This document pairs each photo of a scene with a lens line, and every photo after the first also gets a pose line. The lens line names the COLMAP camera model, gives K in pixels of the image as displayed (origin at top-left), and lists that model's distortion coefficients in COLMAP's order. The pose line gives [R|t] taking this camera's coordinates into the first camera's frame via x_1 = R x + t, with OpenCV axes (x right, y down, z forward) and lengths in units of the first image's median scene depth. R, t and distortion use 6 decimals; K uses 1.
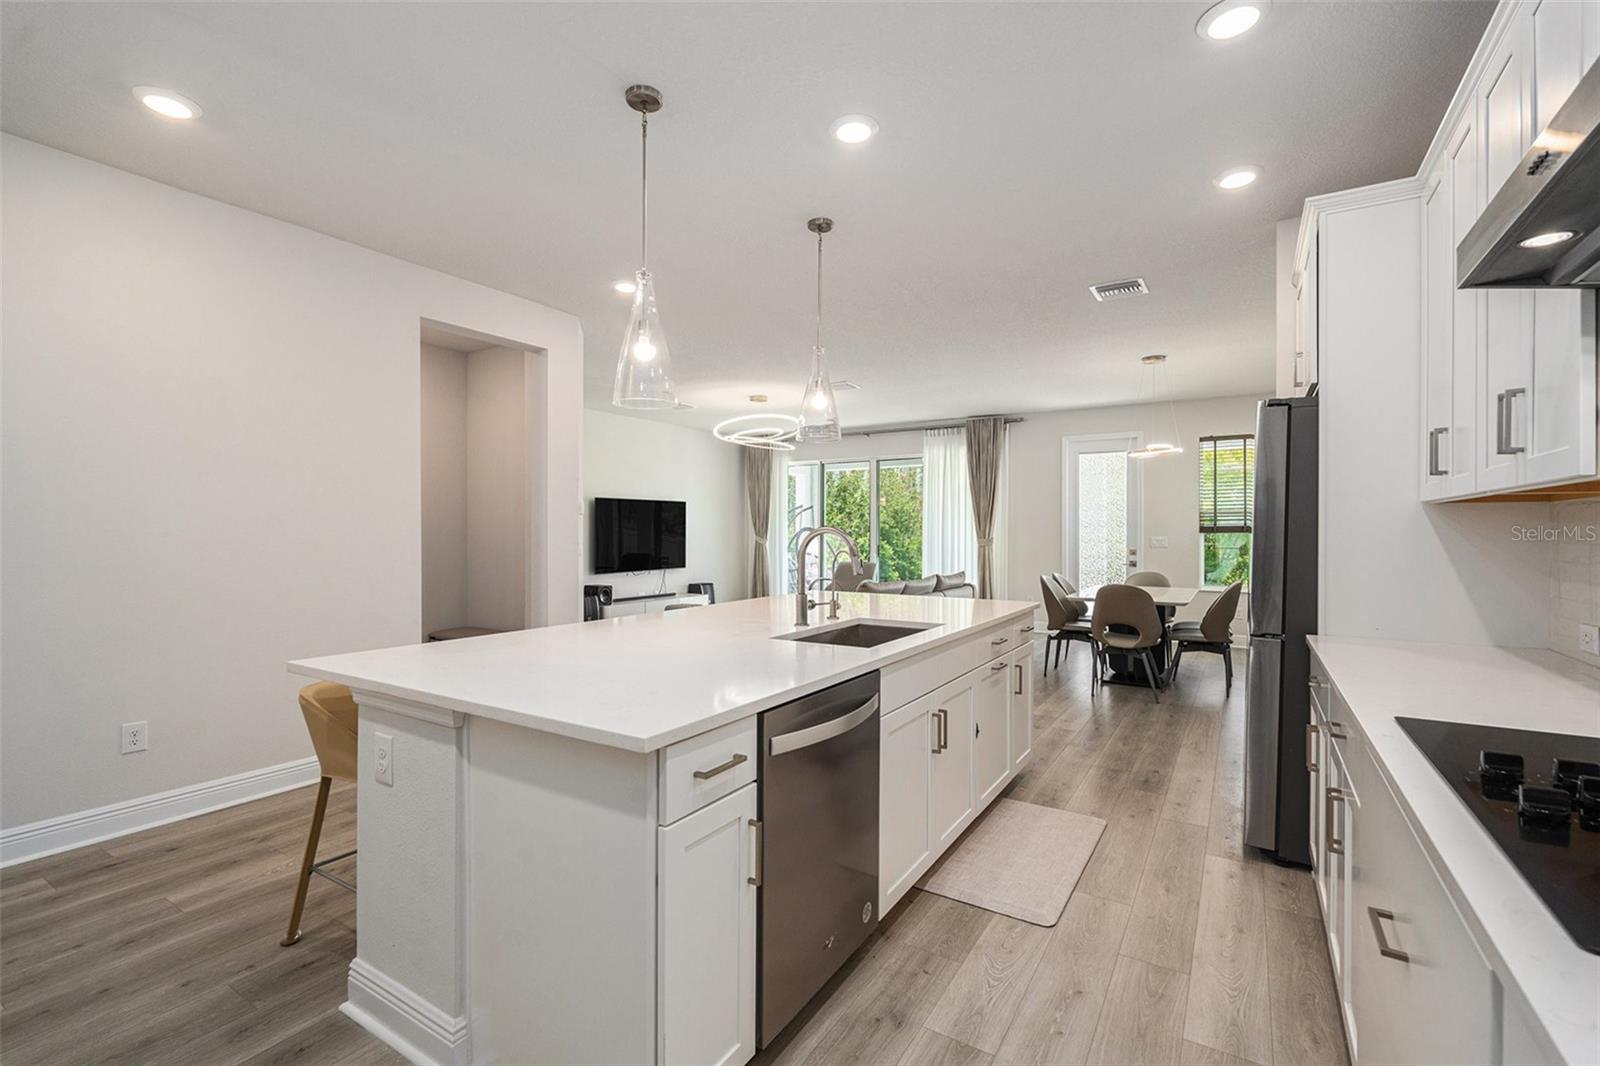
lens RADIAL K [[696.6, 0, 796.1], [0, 696.6, 534.7], [0, 0, 1]] dist [-0.006694, 0.000565]
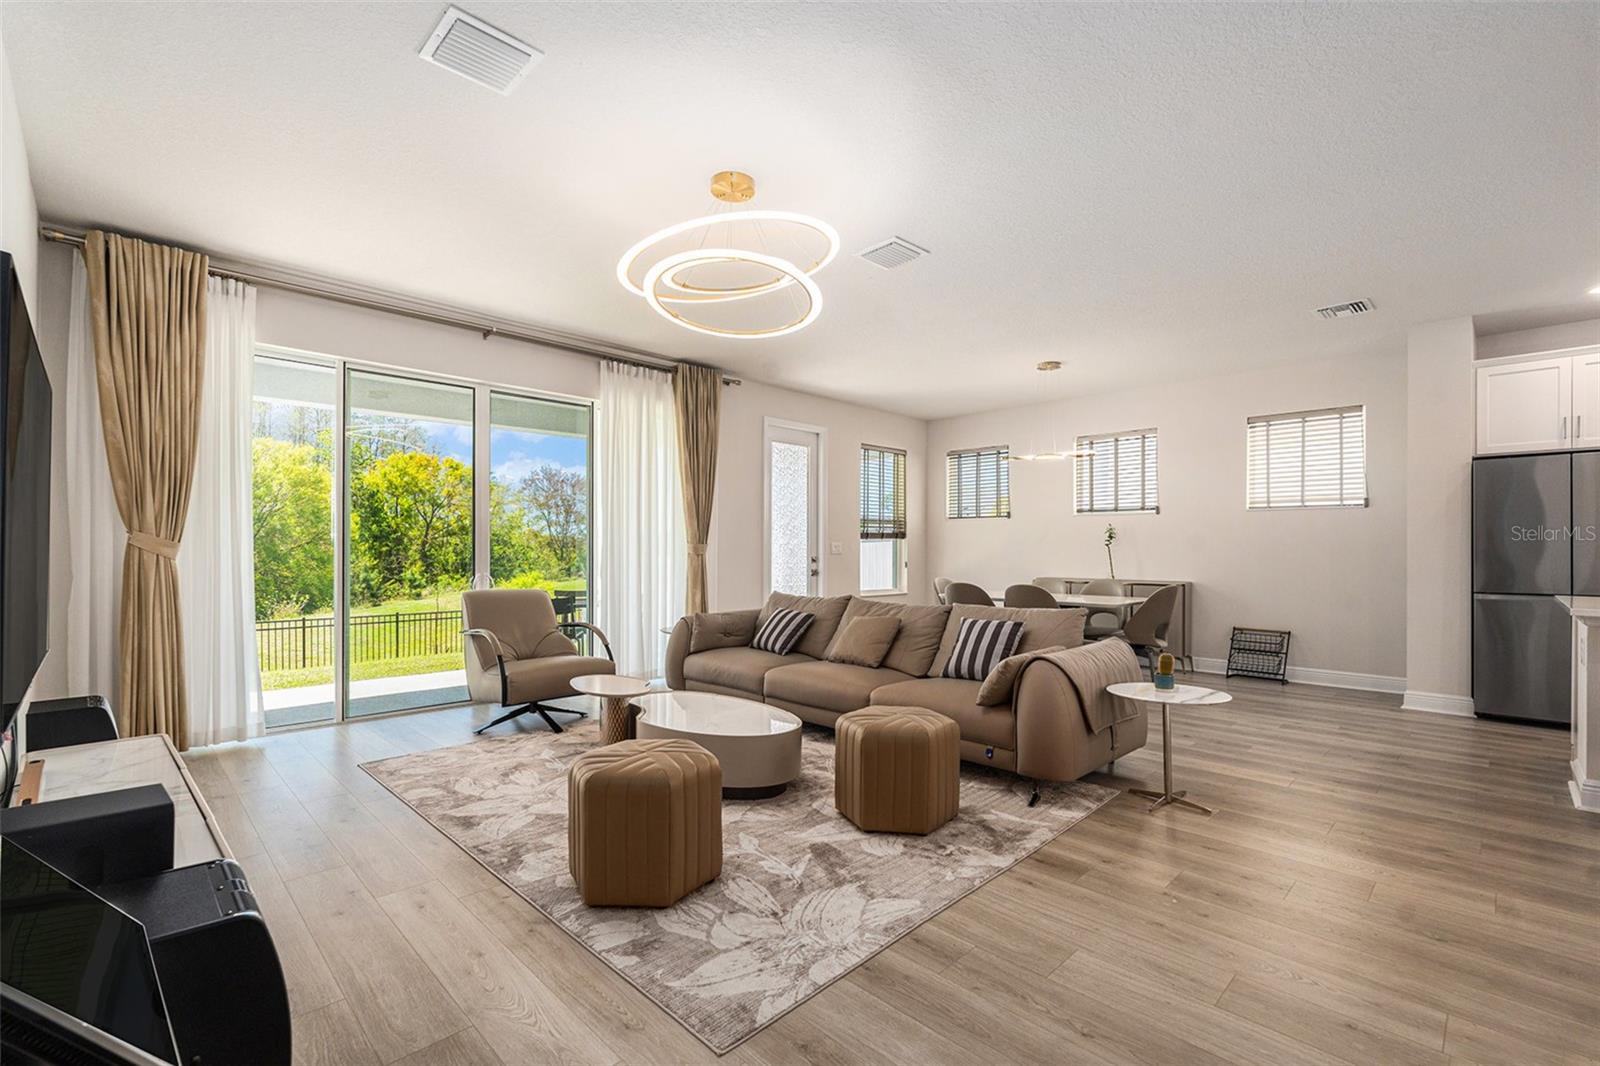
lens RADIAL K [[701.9, 0, 794.9], [0, 701.9, 548.9], [0, 0, 1]] dist [0.003154, 0.000148]
pose [[0.240249, 0.000748, 0.970711, -0.350876], [-0.000943, 0.999999, -0.000537, 0.010287], [-0.970711, -0.000787, 0.240250, 0.700536]]
